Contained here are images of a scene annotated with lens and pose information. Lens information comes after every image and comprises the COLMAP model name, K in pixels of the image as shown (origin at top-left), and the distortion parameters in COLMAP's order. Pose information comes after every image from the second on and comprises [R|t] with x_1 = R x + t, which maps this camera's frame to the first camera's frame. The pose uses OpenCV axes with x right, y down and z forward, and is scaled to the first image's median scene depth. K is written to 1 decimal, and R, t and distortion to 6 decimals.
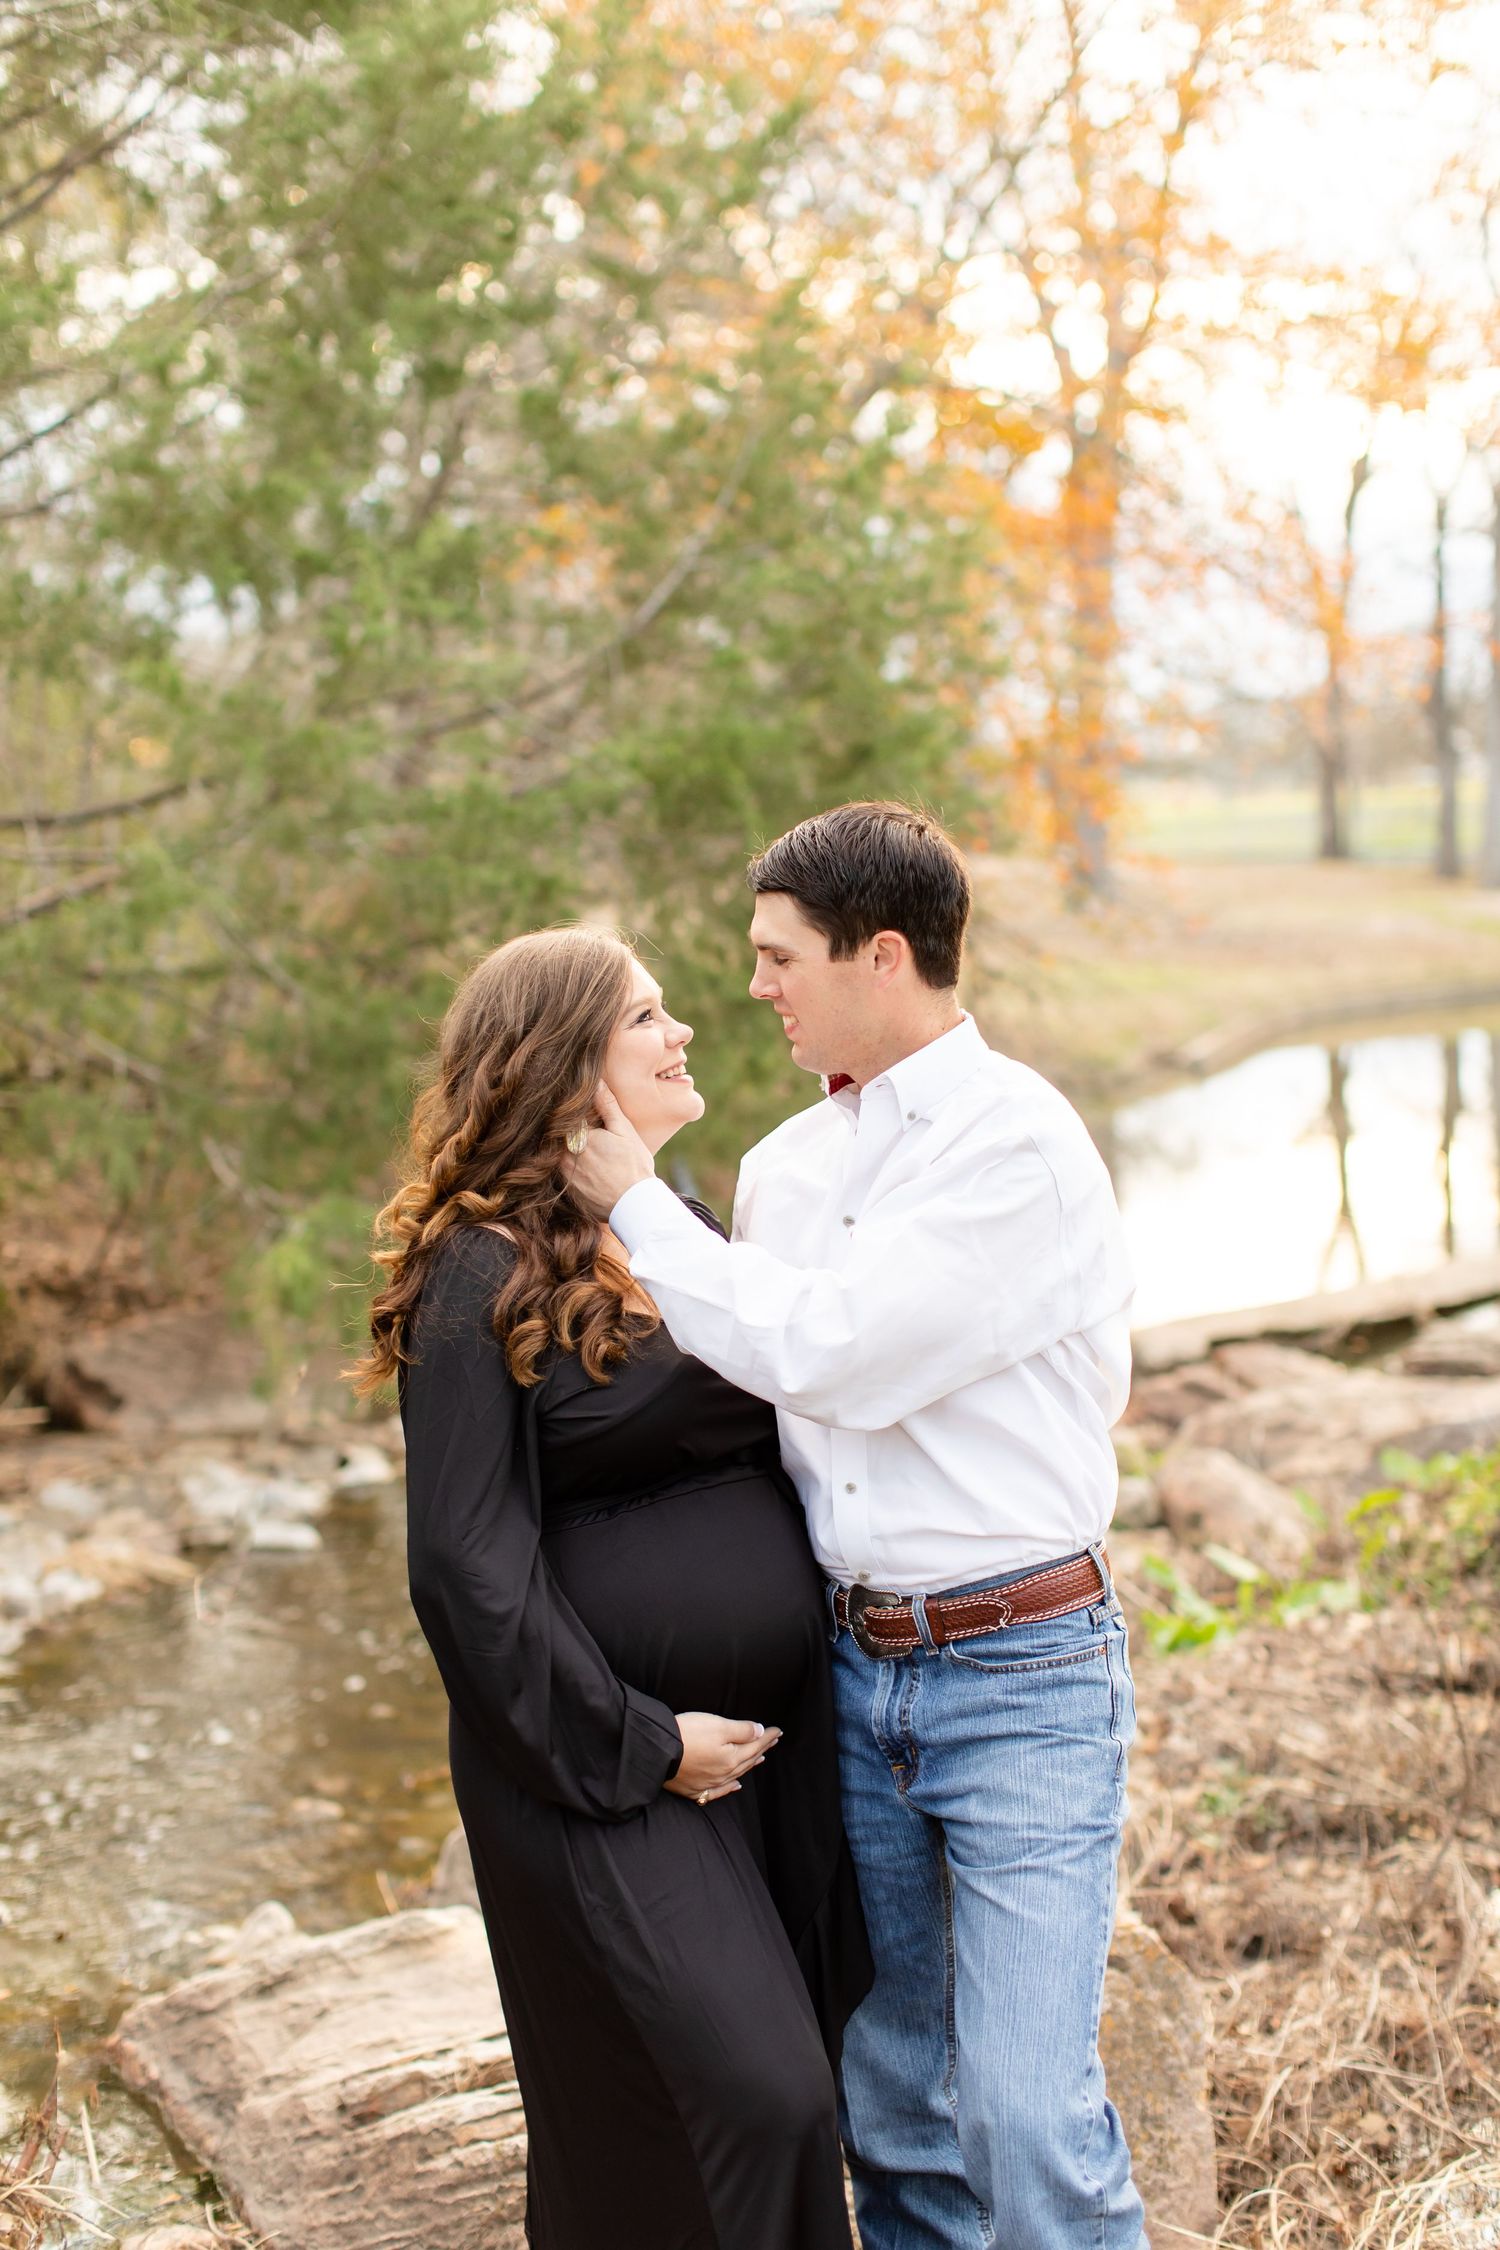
lens RADIAL K [[3227.6, 0, 749.1], [0, 3227.6, 1147.7], [0, 0, 1]] dist [0.031291, -0.032299]
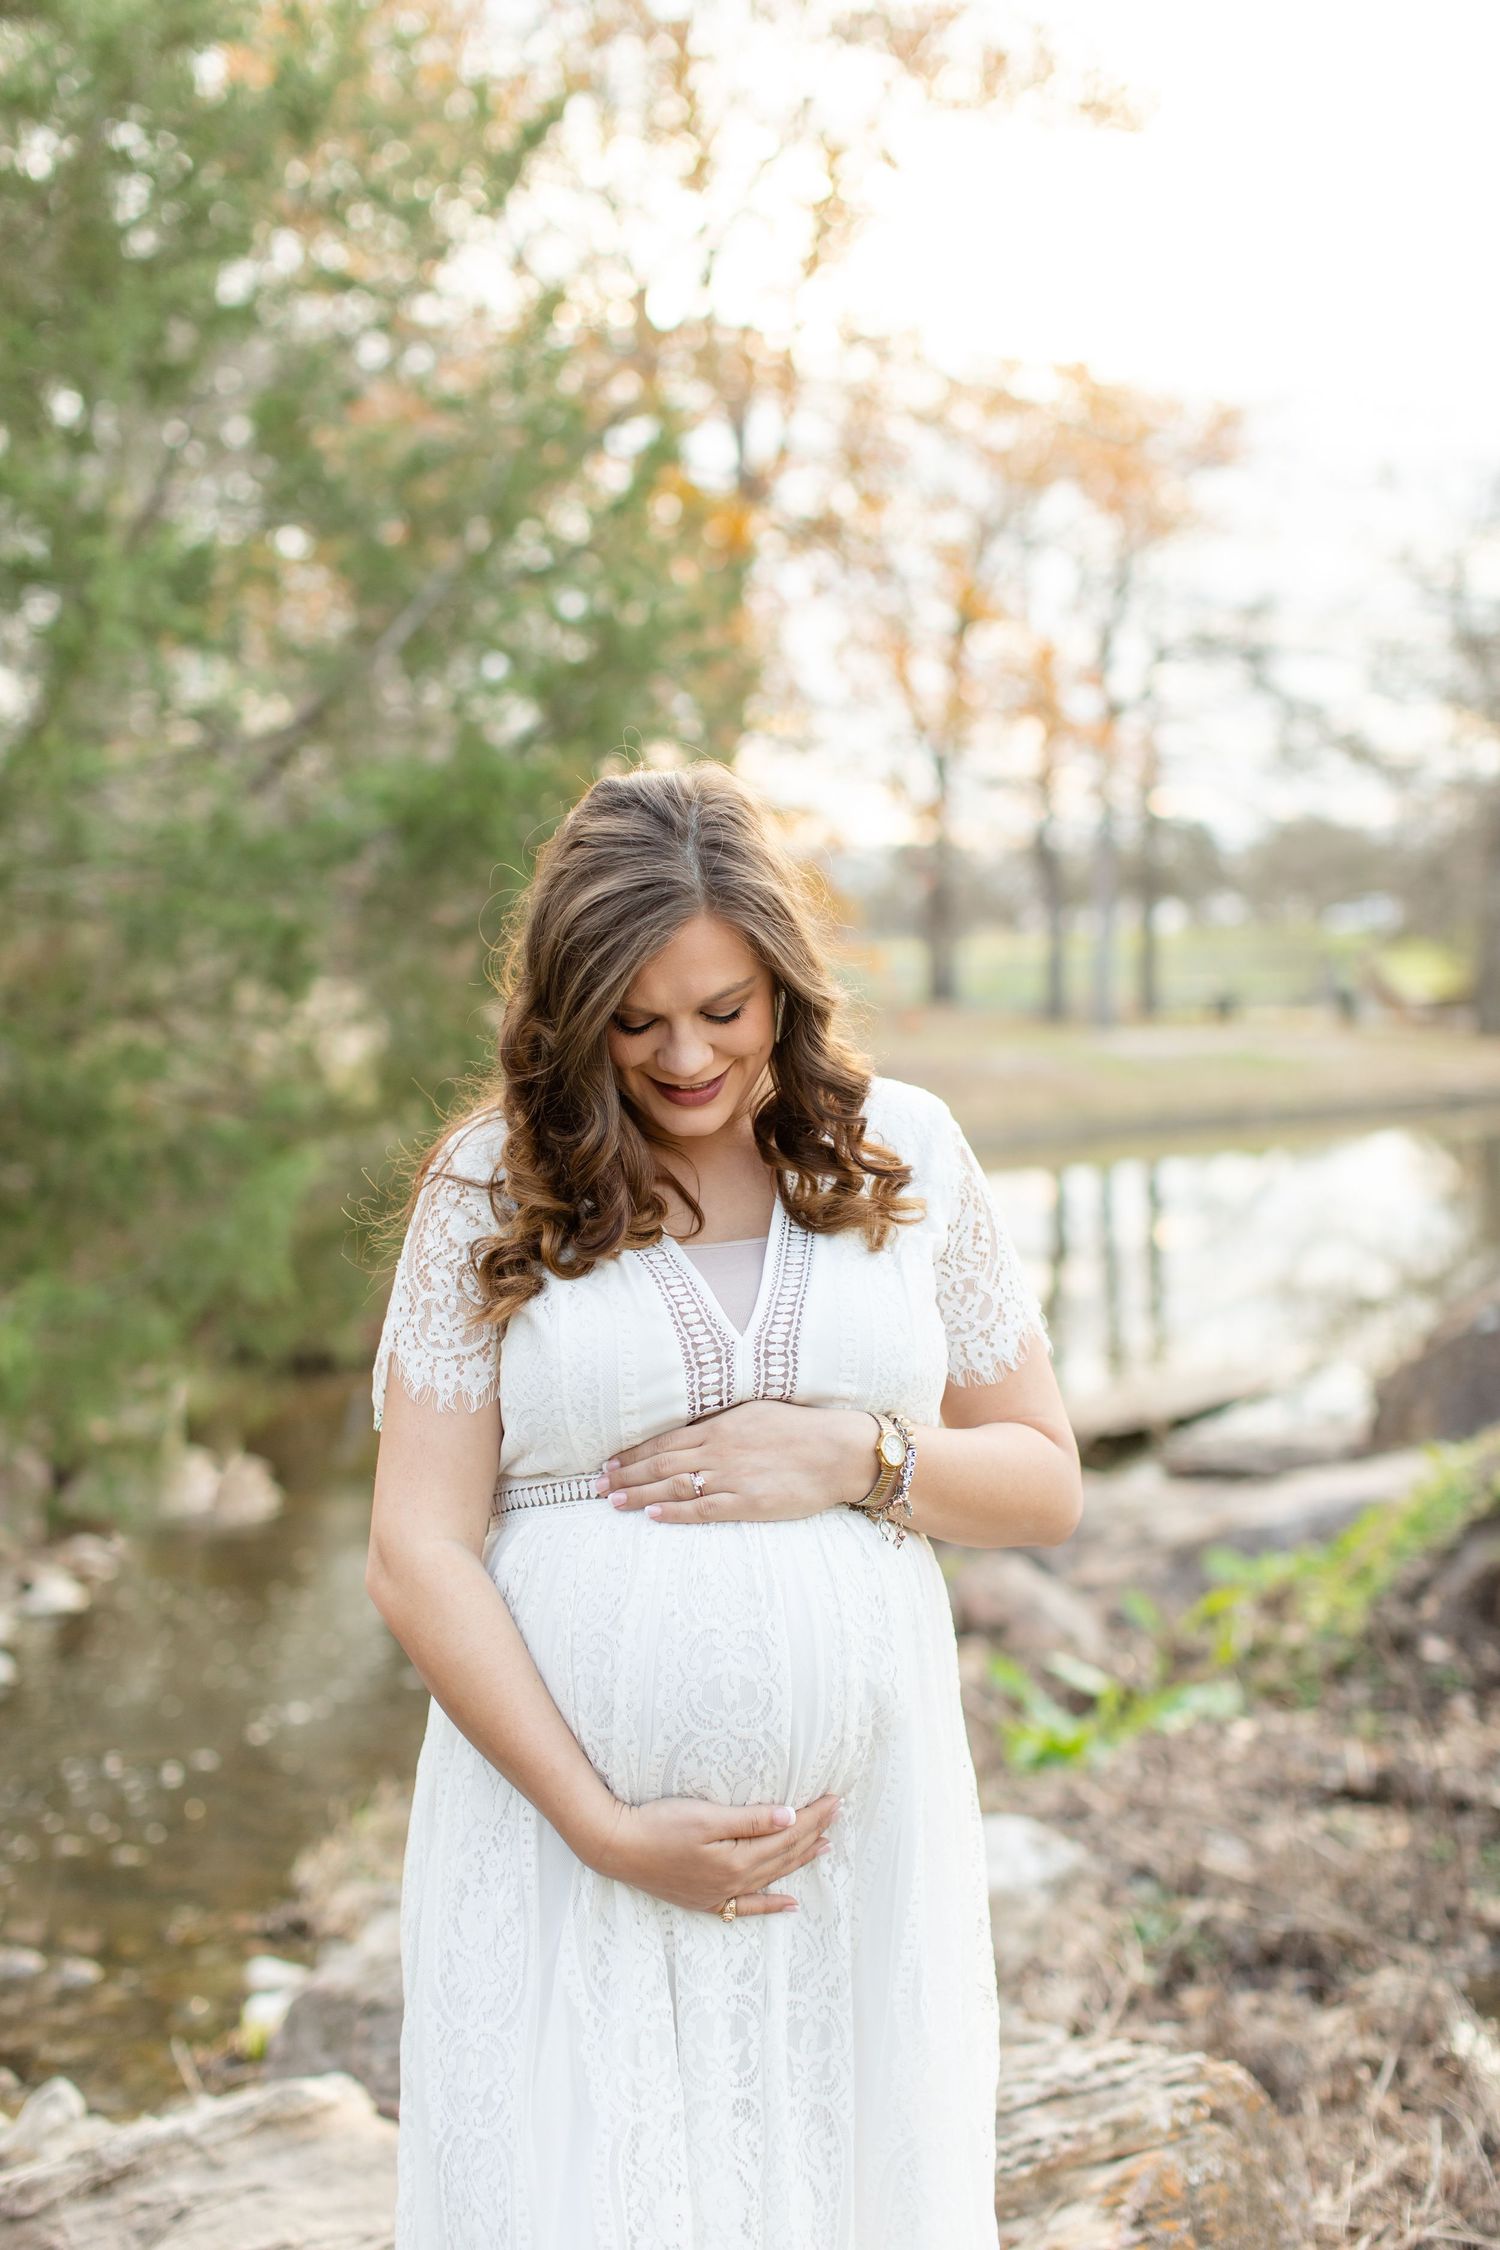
lens RADIAL K [[3235.0, 0, 742.9], [0, 3235.0, 1153.2], [0, 0, 1]] dist [0.032089, -0.011921]
pose [[0.991595, 0.005869, 0.129247, -0.083206], [0.000138, 0.998922, -0.046413, 0.034404], [-0.129380, 0.046041, 0.990526, 0.140749]]
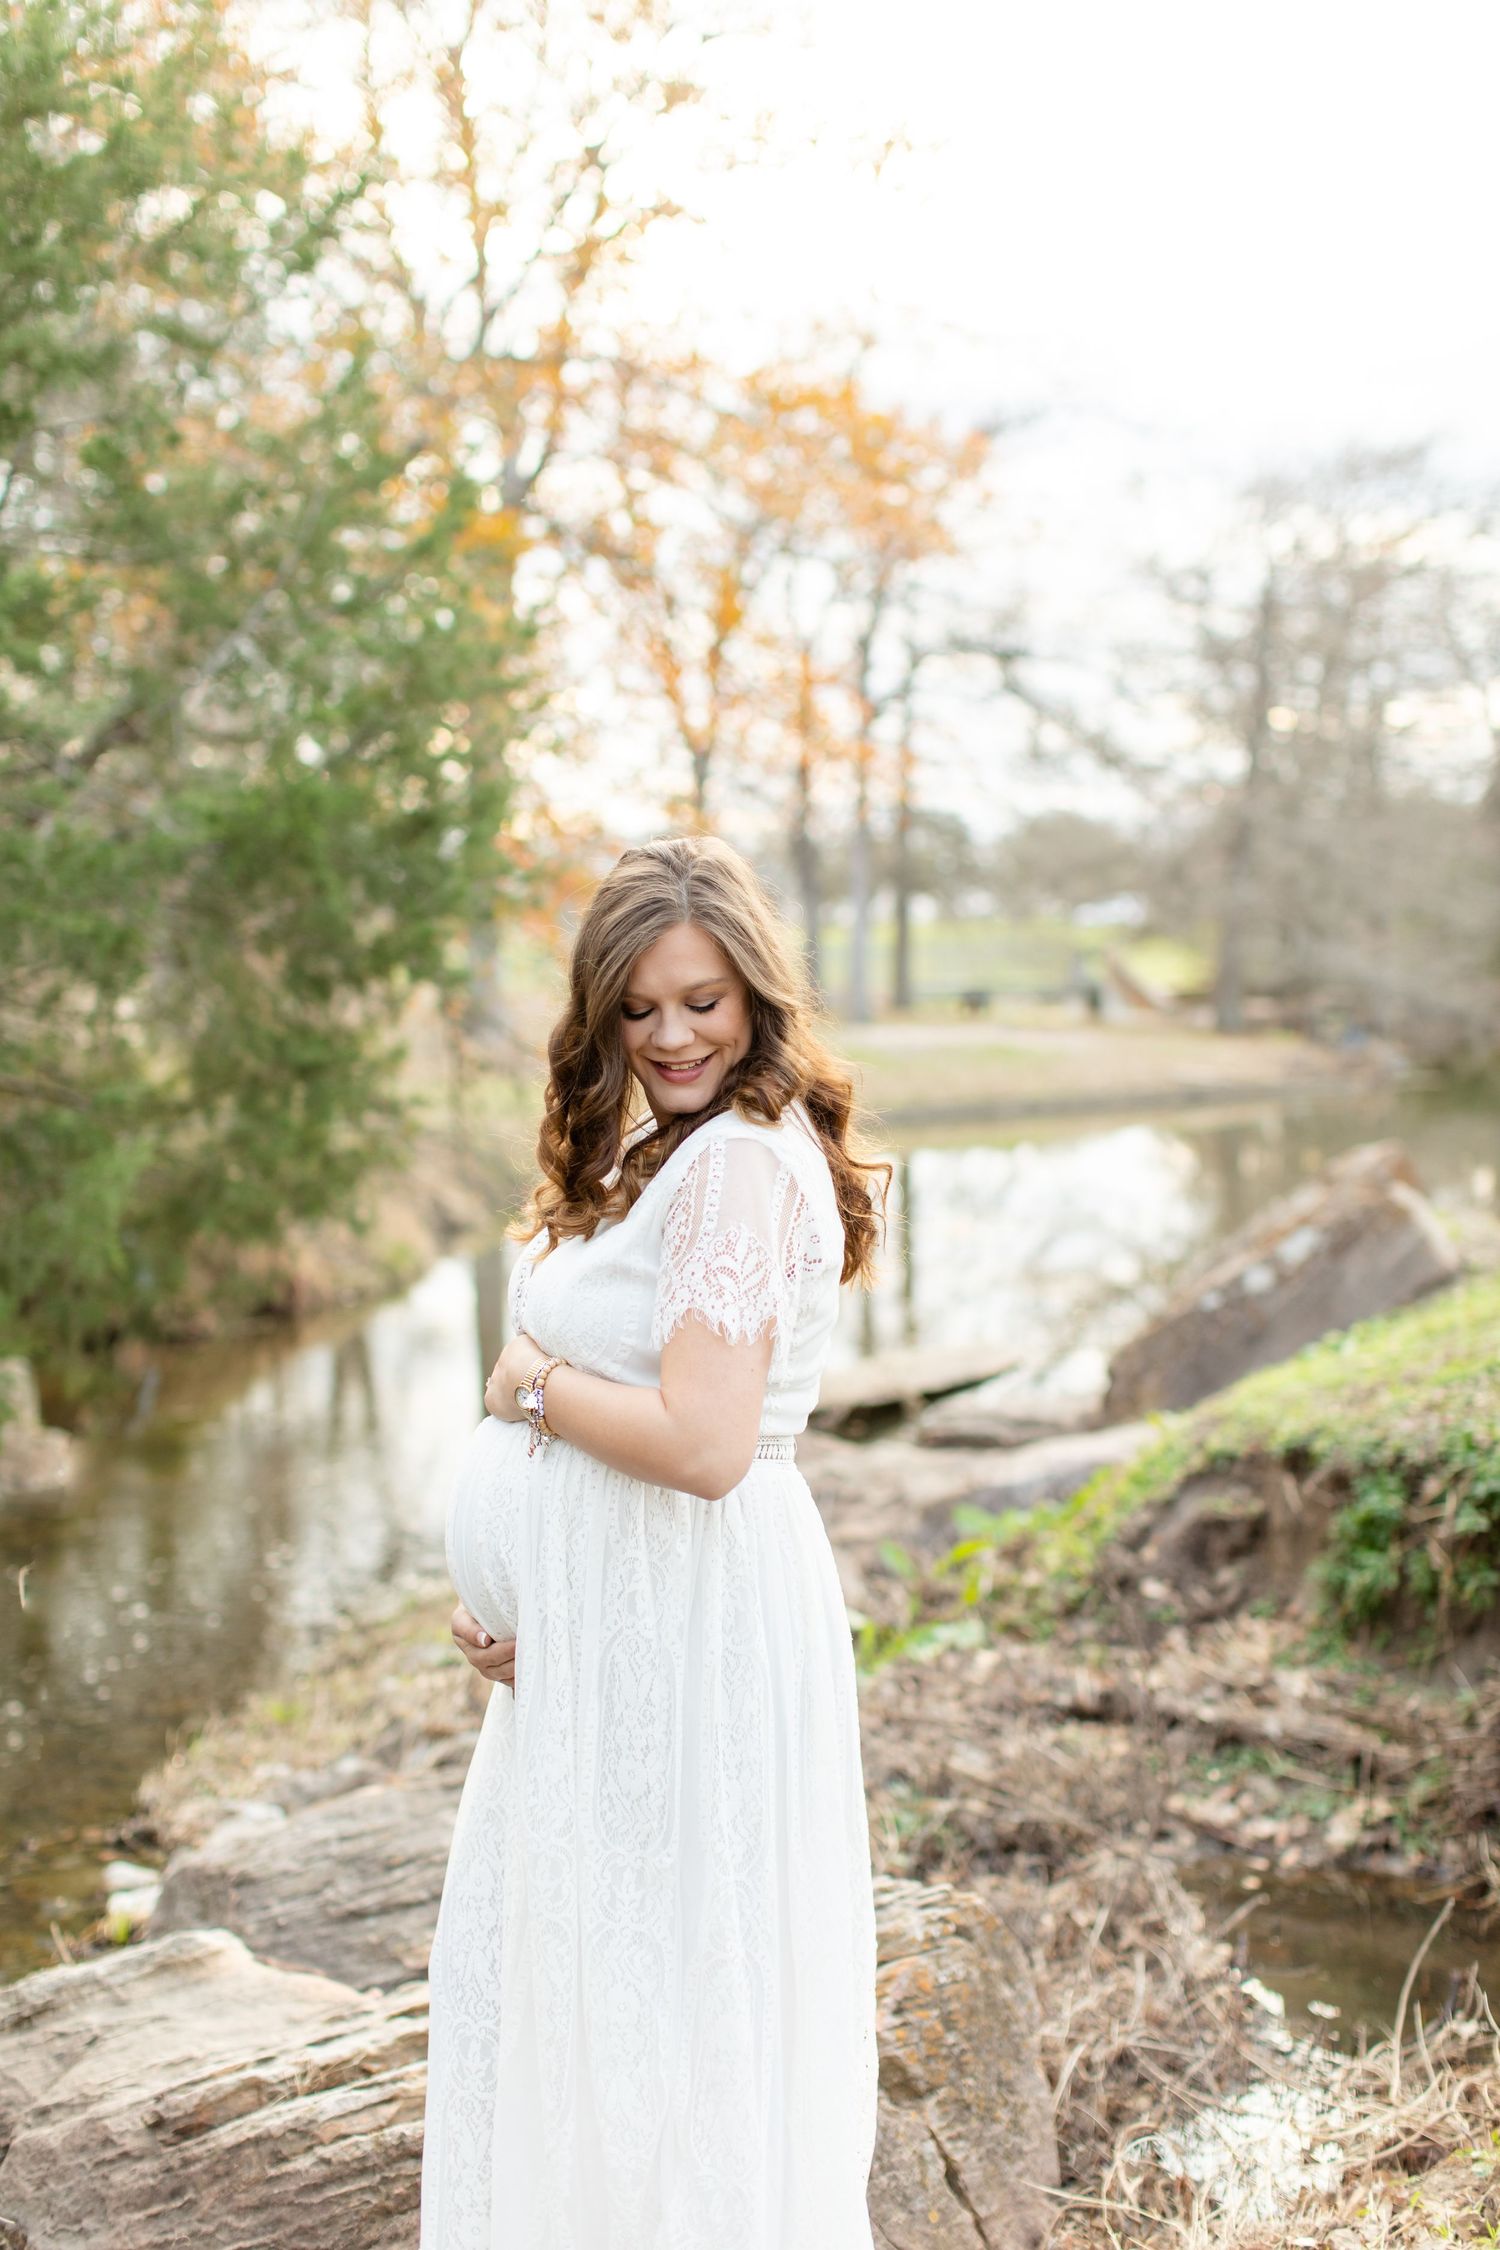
lens RADIAL K [[3227.6, 0, 749.1], [0, 3227.6, 1147.7], [0, 0, 1]] dist [0.031291, -0.032299]
pose [[0.978400, 0.013624, 0.206273, -0.120481], [-0.004574, 0.999008, -0.044286, 0.037888], [-0.206672, 0.042386, 0.977492, 0.010270]]
